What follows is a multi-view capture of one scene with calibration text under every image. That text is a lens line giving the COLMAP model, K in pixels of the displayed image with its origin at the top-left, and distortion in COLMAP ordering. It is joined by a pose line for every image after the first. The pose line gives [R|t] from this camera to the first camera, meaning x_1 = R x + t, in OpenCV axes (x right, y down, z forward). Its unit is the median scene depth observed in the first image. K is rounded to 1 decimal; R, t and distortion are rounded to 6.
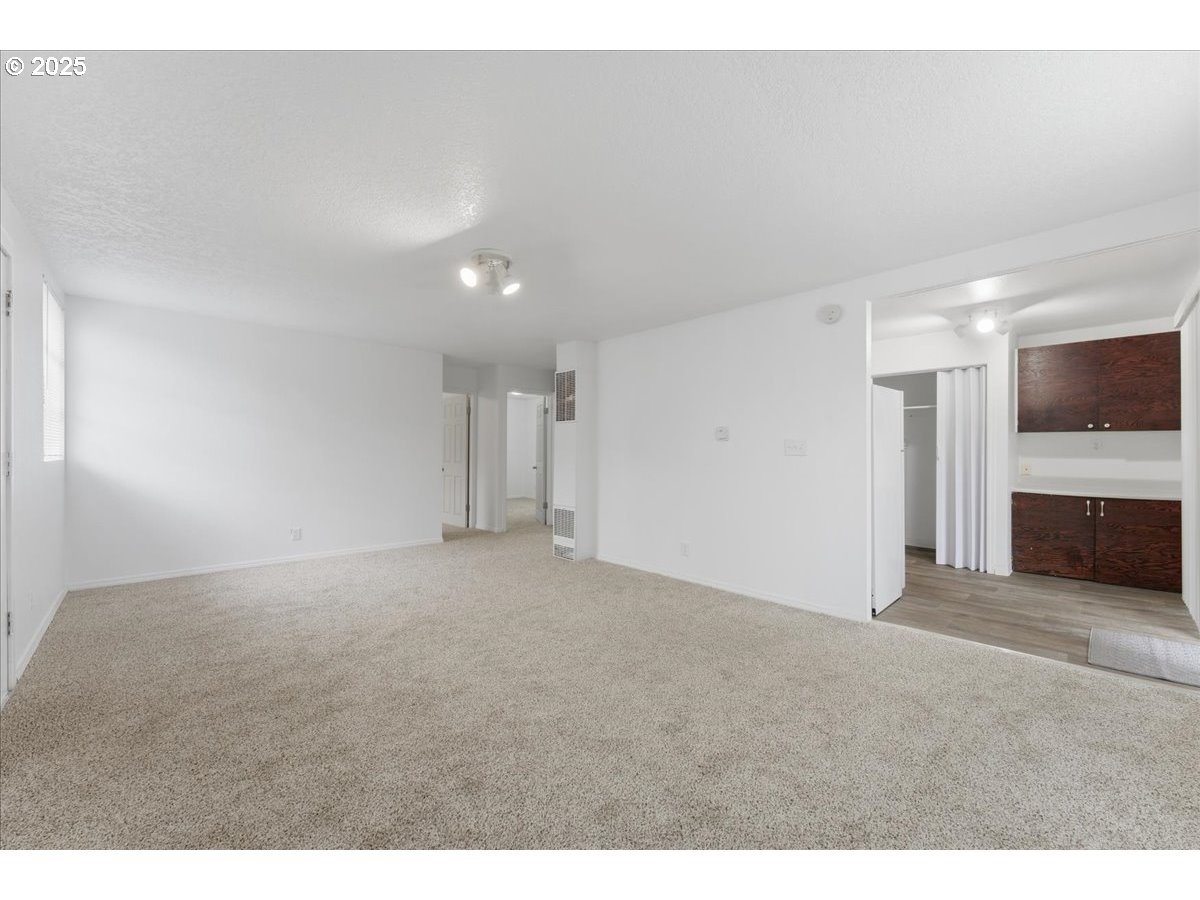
lens RADIAL K [[482.1, 0, 600.0], [0, 482.1, 445.1], [0, 0, 1]] dist [-0.000917, -0.000095]
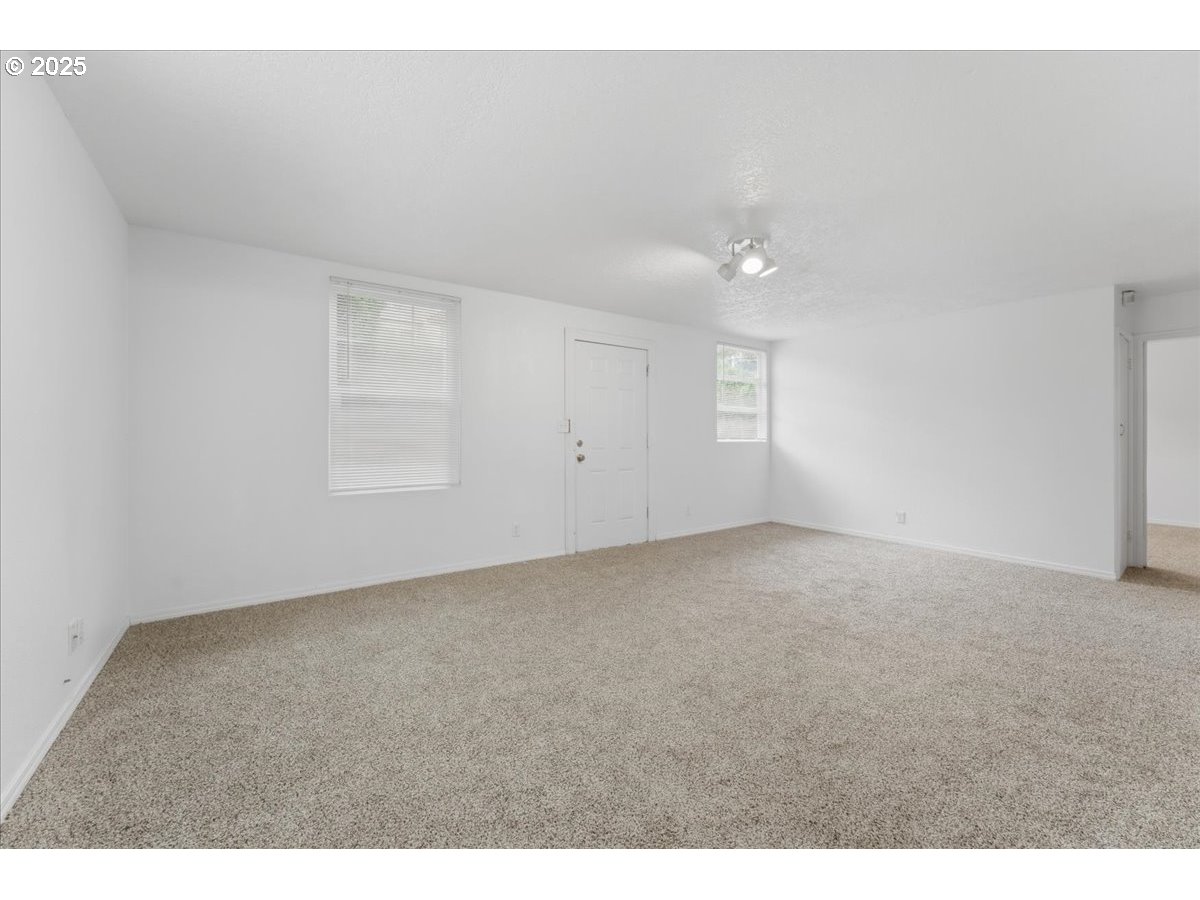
lens RADIAL K [[482.1, 0, 600.0], [0, 482.1, 445.1], [0, 0, 1]] dist [-0.000917, -0.000095]
pose [[-0.130721, 0.013176, -0.991332, 0.665205], [0.006318, 0.999902, 0.012456, 0.017436], [0.991399, -0.004635, -0.130791, 0.685623]]
